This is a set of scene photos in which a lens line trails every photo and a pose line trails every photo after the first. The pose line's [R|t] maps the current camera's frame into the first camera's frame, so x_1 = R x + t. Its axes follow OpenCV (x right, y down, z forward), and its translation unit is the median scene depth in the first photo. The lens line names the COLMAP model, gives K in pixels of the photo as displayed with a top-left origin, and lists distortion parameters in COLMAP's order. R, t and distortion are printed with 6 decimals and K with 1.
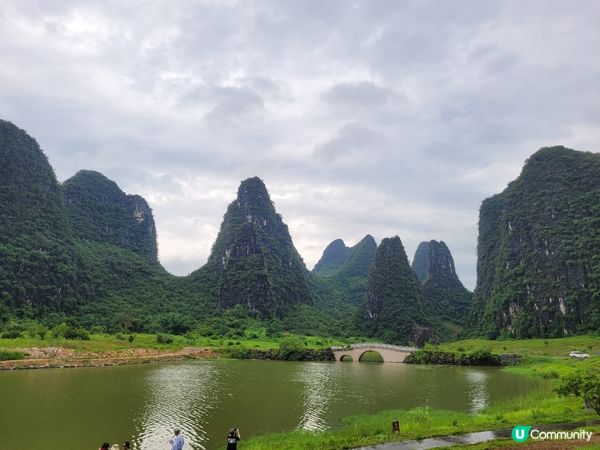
lens RADIAL K [[468.2, 0, 303.1], [0, 468.2, 220.7], [0, 0, 1]] dist [0.046974, -0.029414]
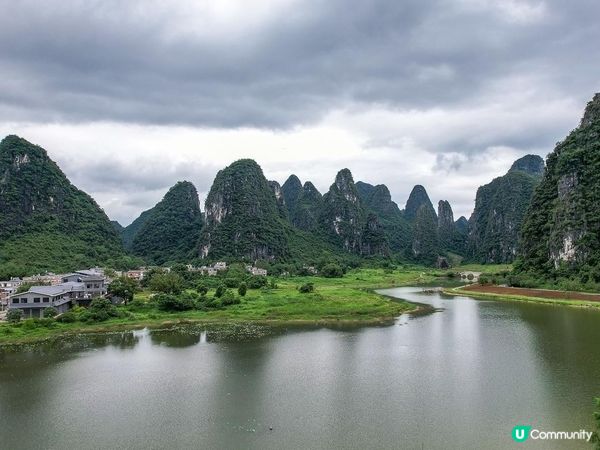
lens RADIAL K [[554.4, 0, 339.8], [0, 554.4, 240.4], [0, 0, 1]] dist [-0.037380, 0.000000]
pose [[0.980602, -0.020083, 0.194979, -0.749936], [-0.023514, 0.975501, 0.218737, -0.403705], [-0.194595, -0.219078, 0.956105, -1.293821]]
